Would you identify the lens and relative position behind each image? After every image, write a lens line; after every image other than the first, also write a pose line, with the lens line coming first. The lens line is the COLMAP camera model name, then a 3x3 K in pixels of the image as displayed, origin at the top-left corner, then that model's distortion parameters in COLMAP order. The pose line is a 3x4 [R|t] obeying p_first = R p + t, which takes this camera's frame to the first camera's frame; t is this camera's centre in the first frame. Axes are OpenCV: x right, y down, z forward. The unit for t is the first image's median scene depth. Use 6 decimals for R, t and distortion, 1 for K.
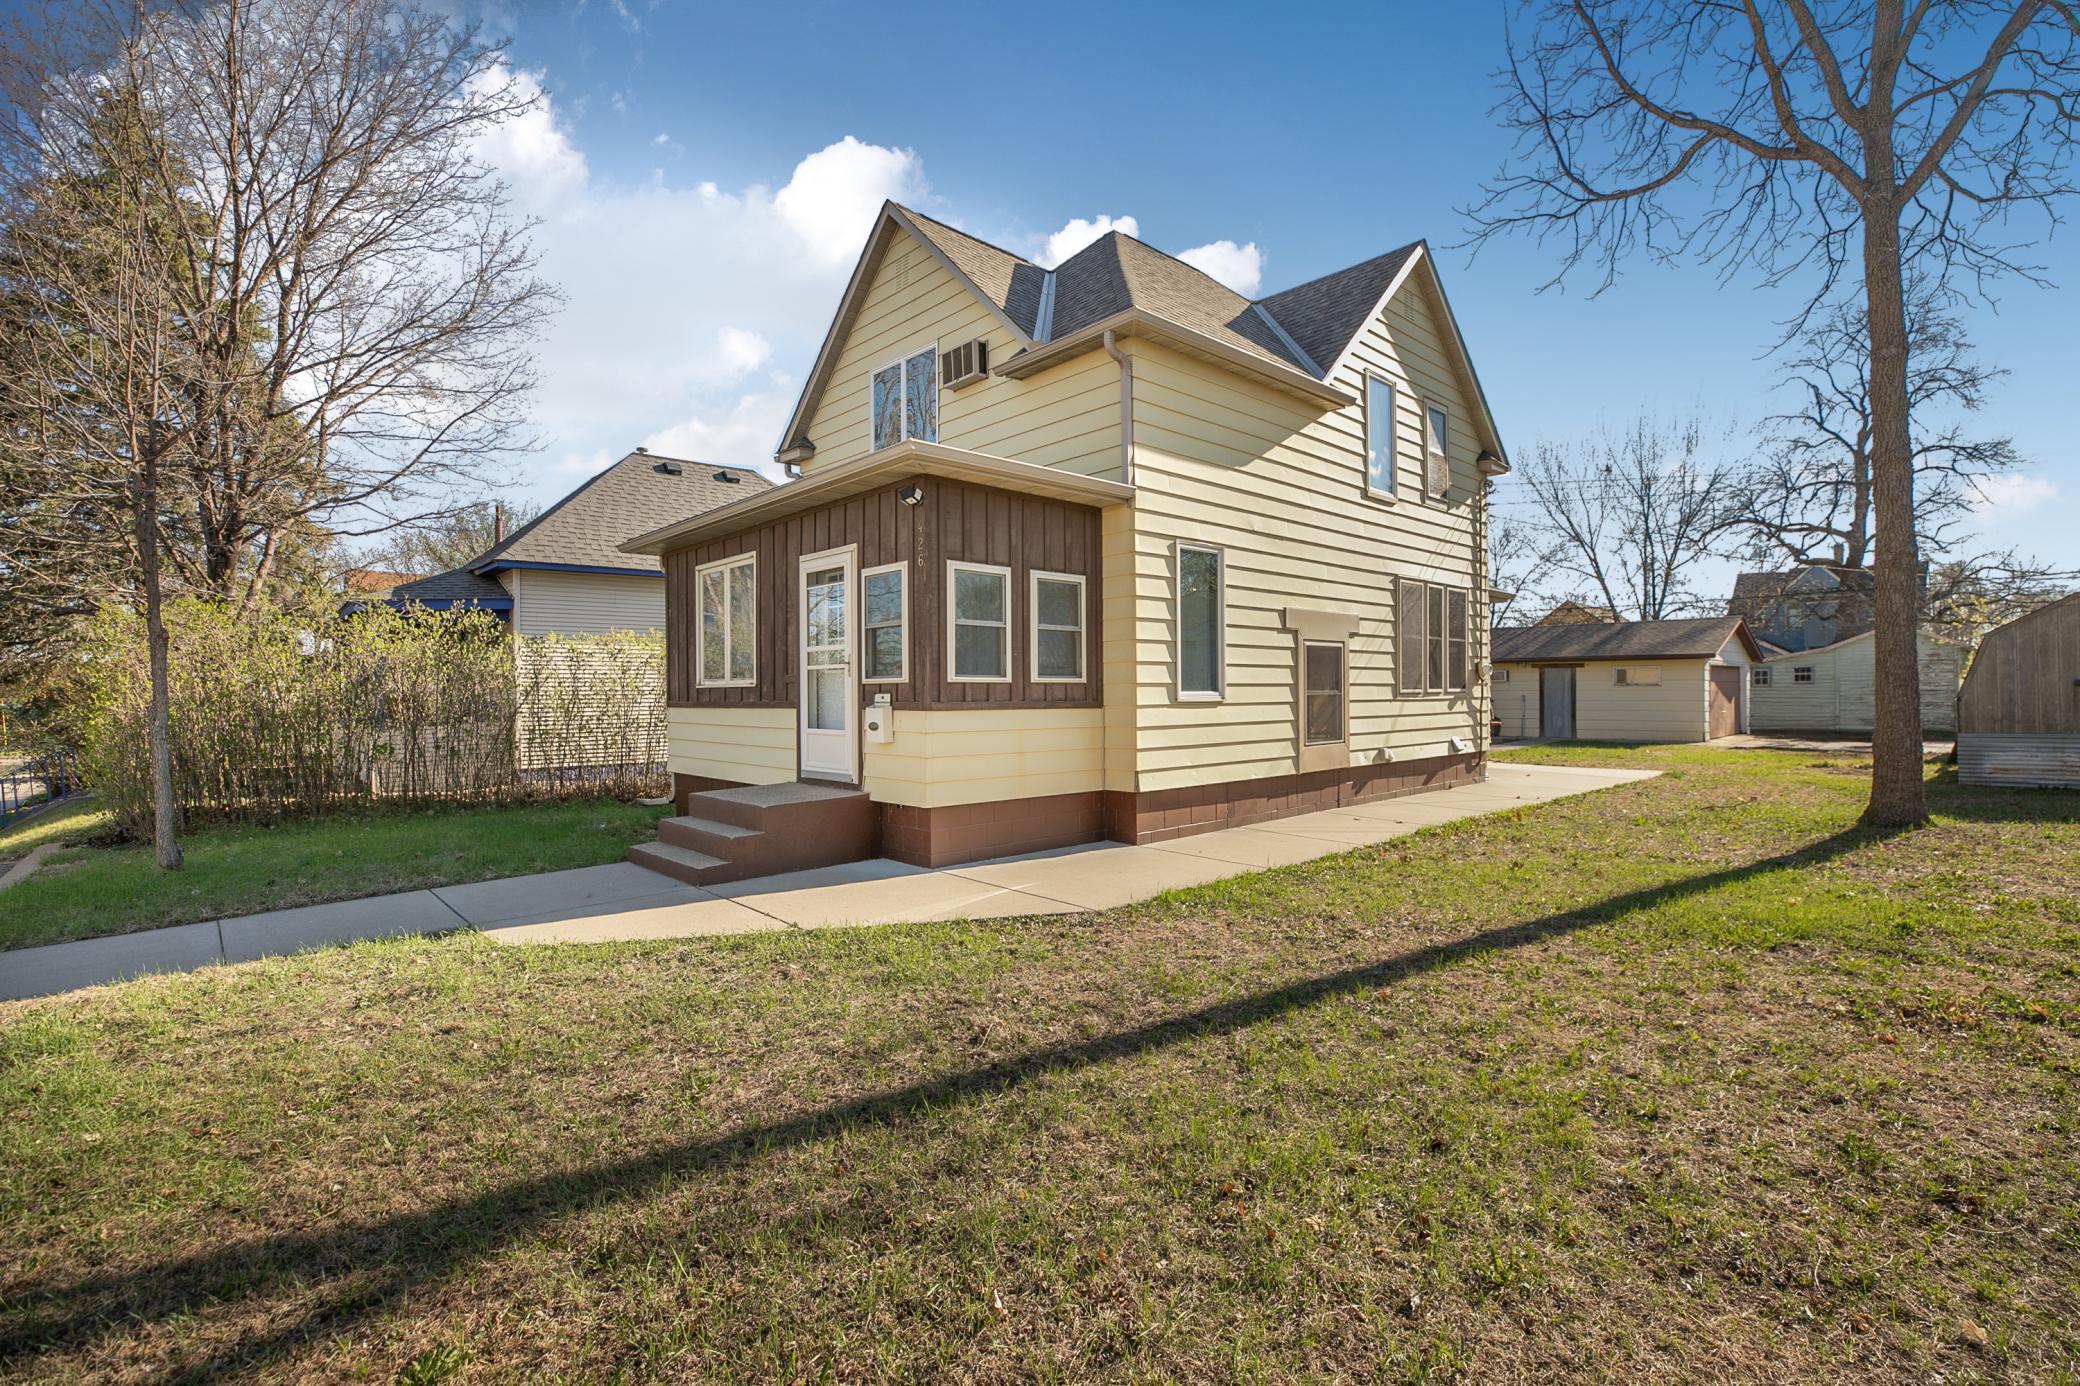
lens RADIAL K [[959.3, 0, 1045.3], [0, 959.3, 699.9], [0, 0, 1]] dist [-0.039852, 0.015499]
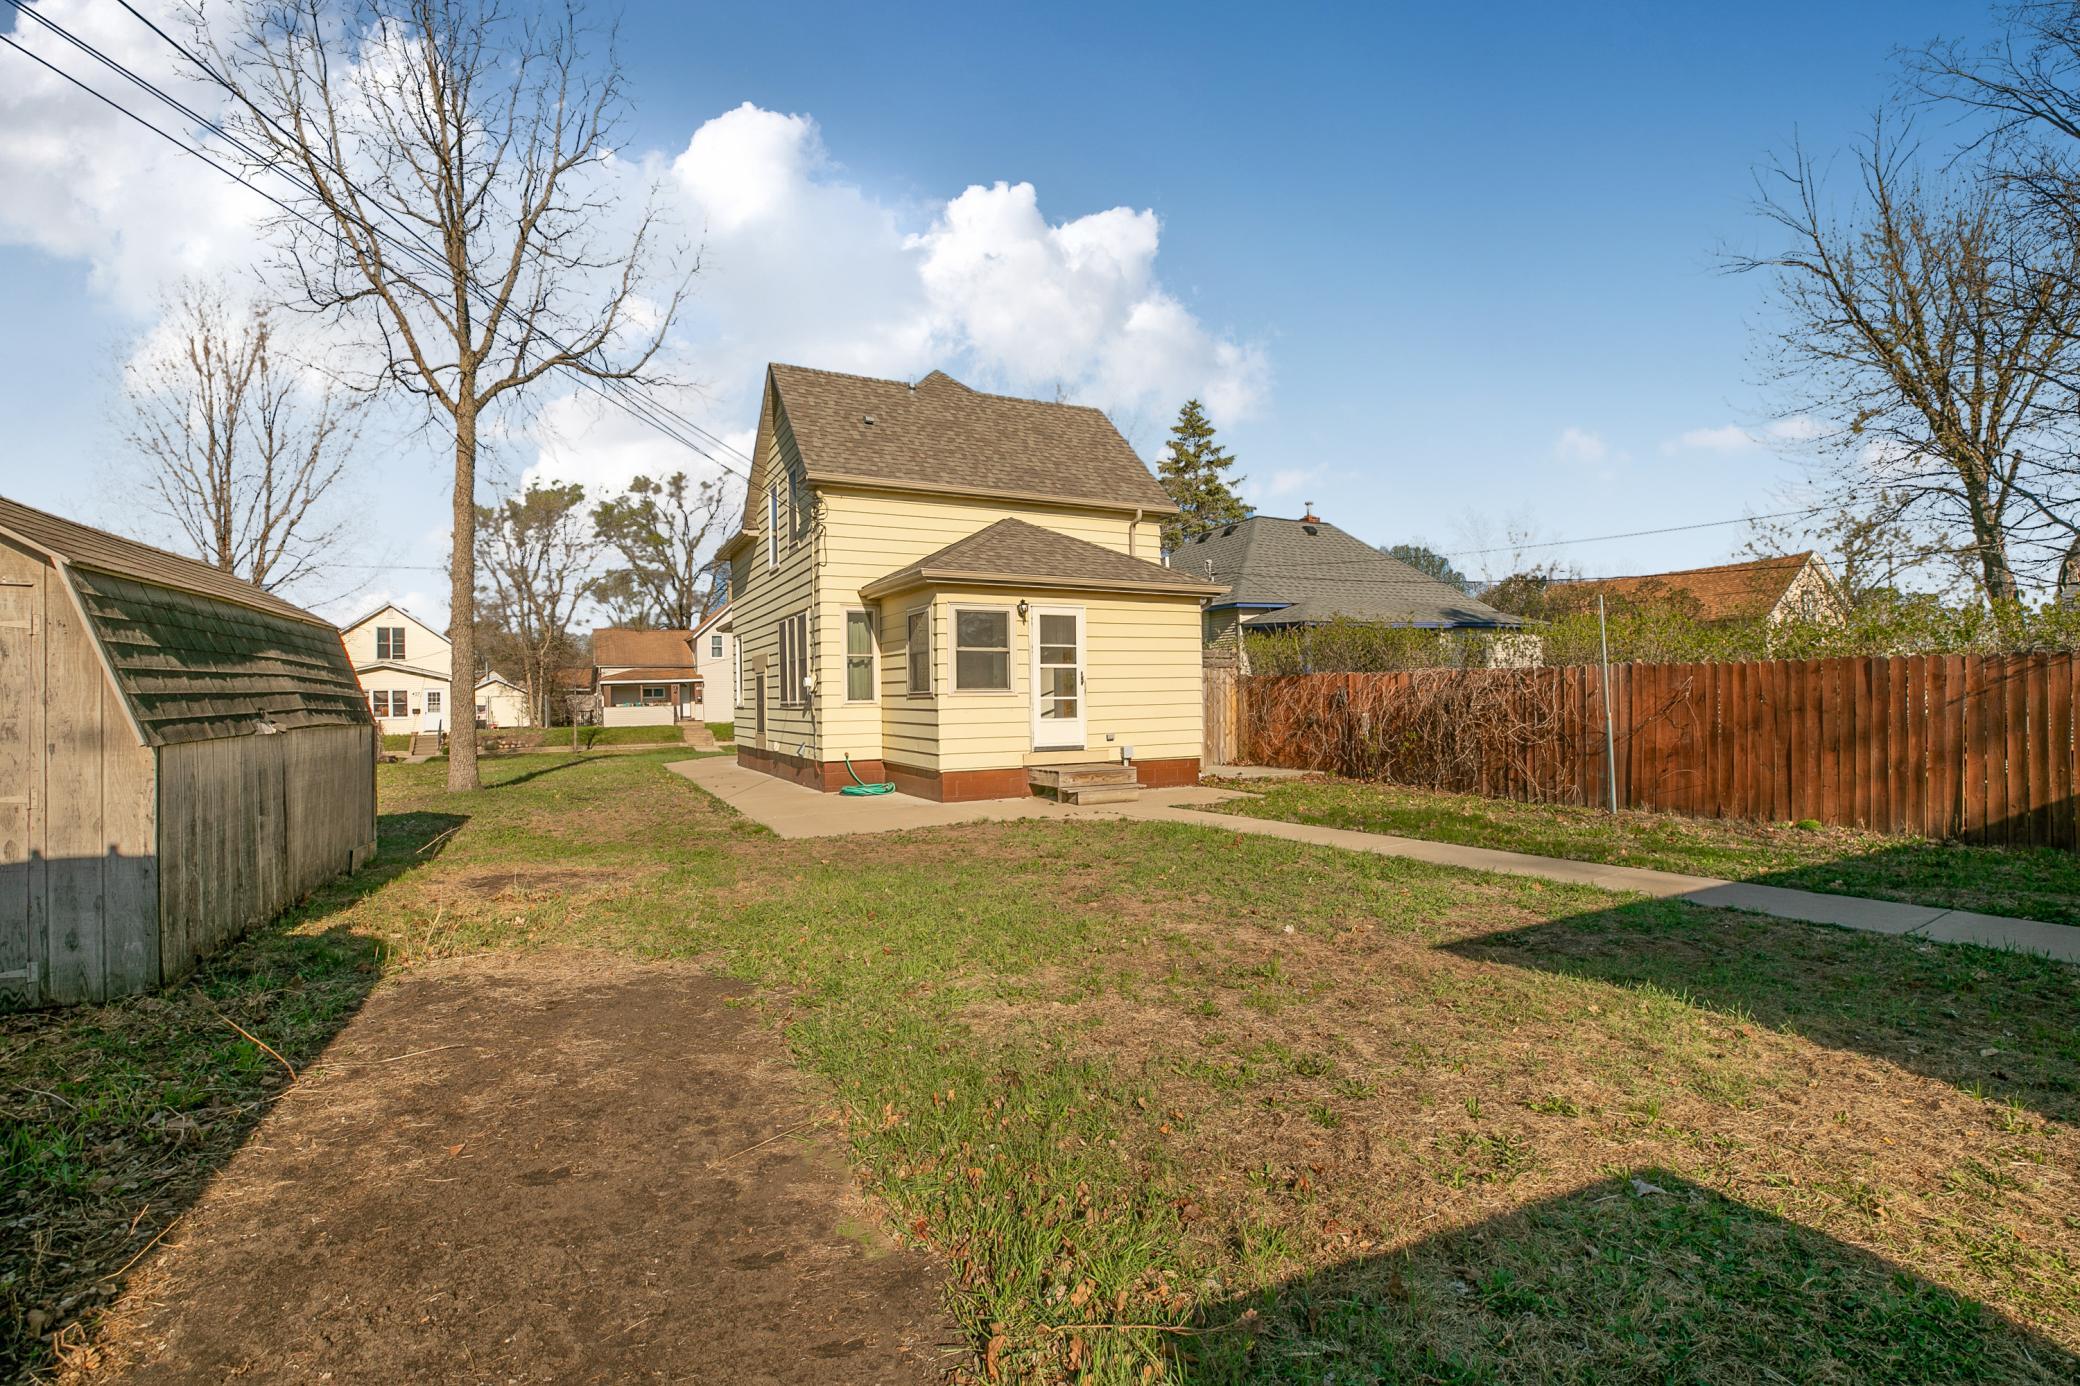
lens RADIAL K [[959.3, 0, 1045.3], [0, 959.3, 699.9], [0, 0, 1]] dist [-0.039852, 0.015499]
pose [[-0.269368, 0.010852, -0.962976, 1.897217], [0.007748, 0.999929, 0.009101, -0.026717], [0.963006, -0.005010, -0.269433, 2.060751]]
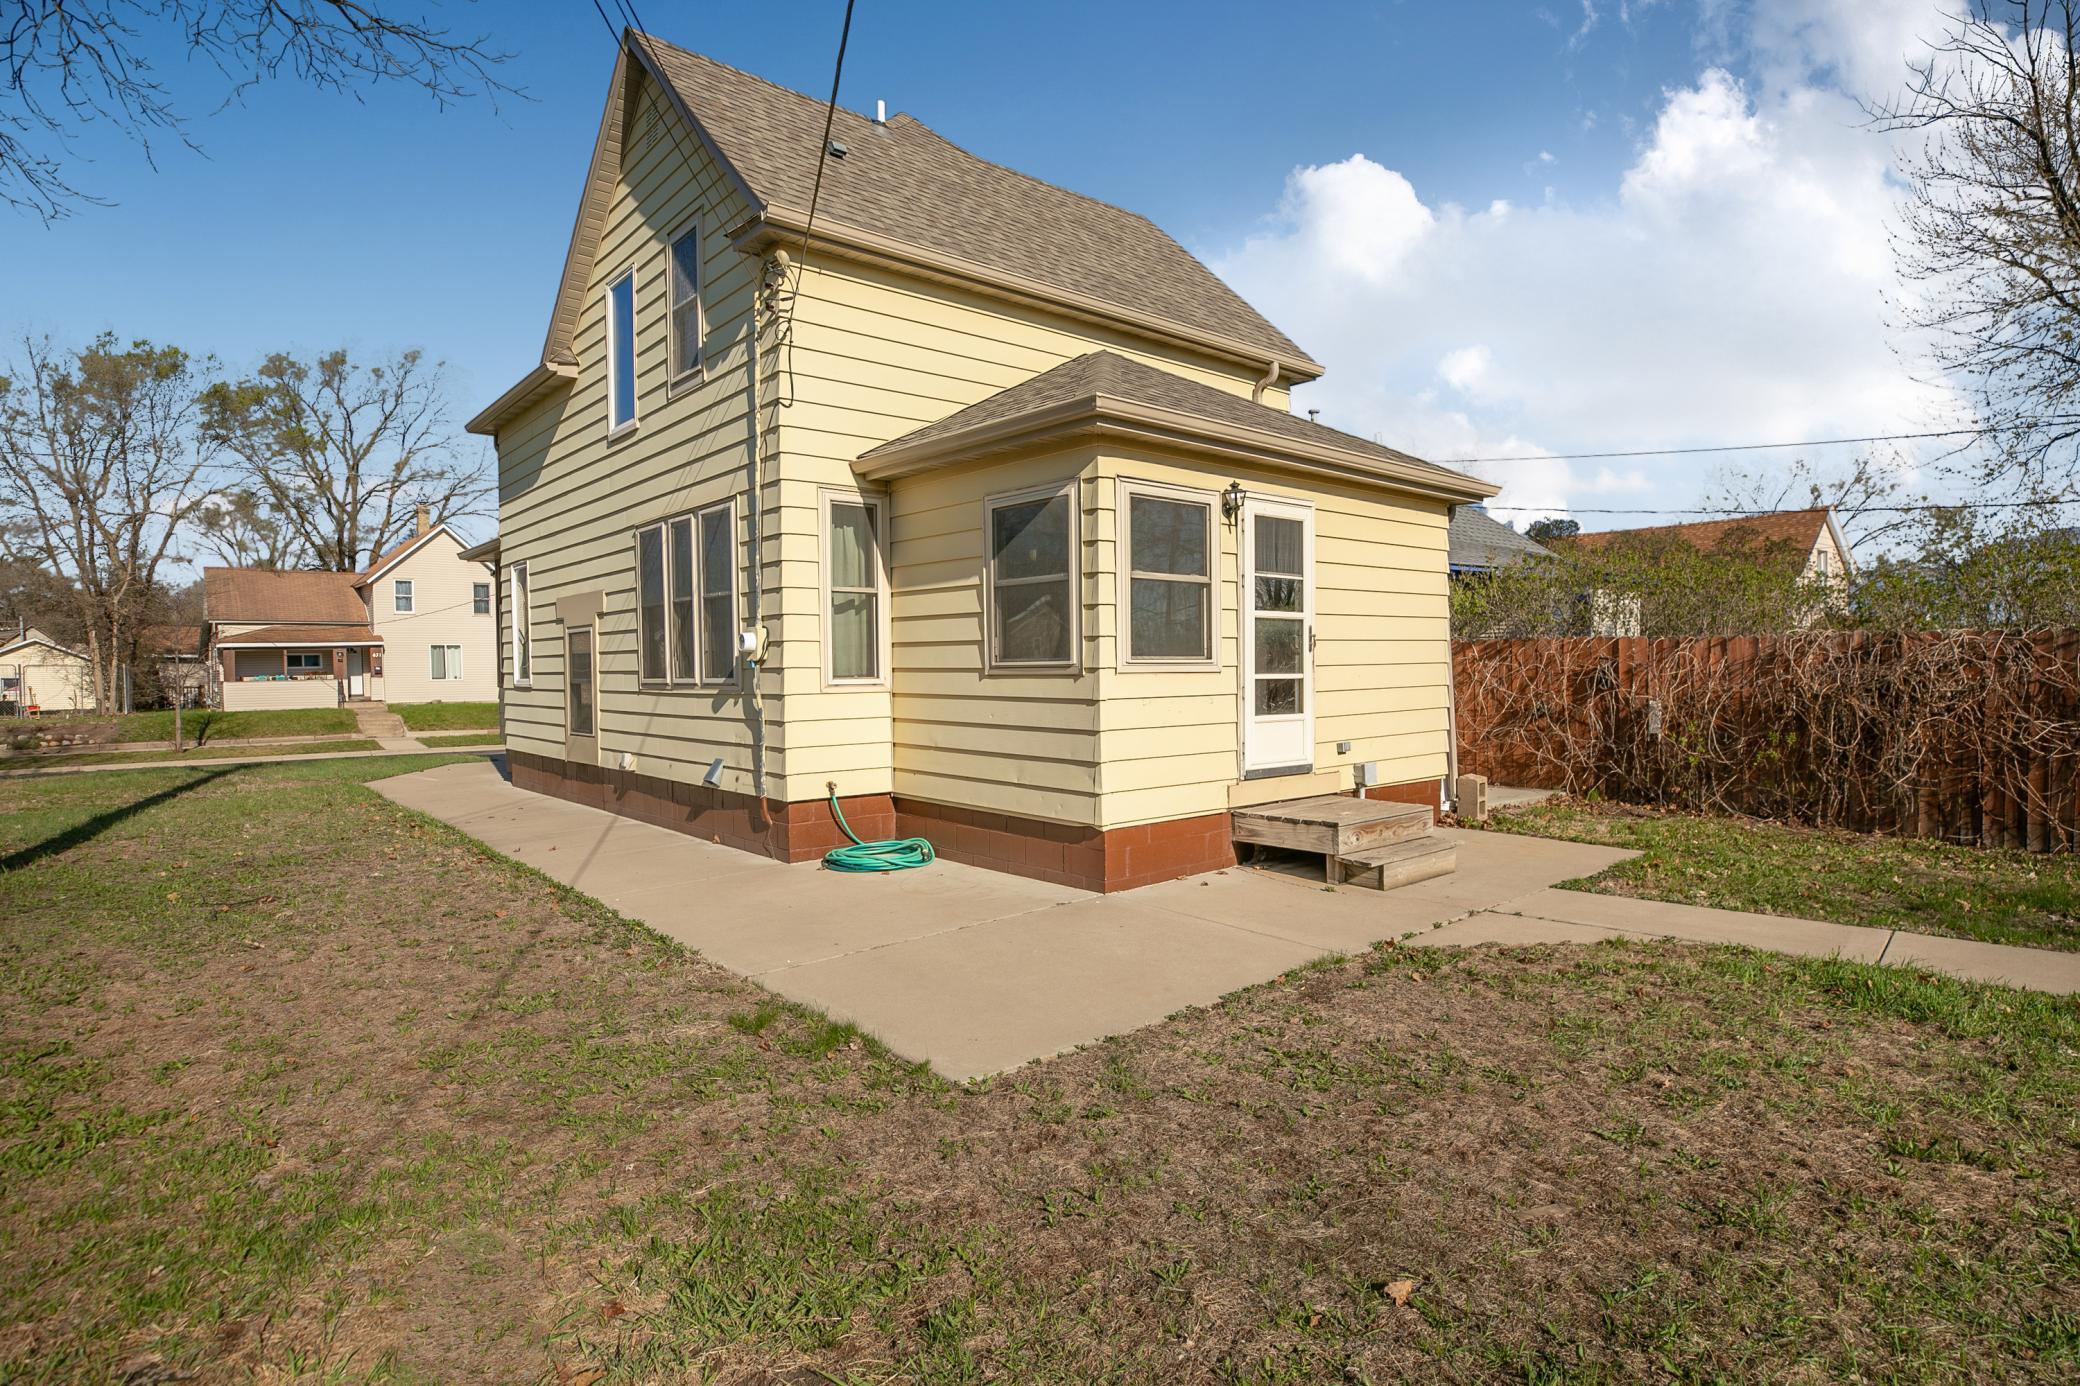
lens RADIAL K [[1073.6, 0, 1037.7], [0, 1073.6, 699.3], [0, 0, 1]] dist [-0.034053, 0.015222]
pose [[-0.041160, 0.035900, -0.998507, 1.405132], [0.001875, 0.999355, 0.035853, -0.028287], [0.999151, -0.000396, -0.041201, 1.583435]]
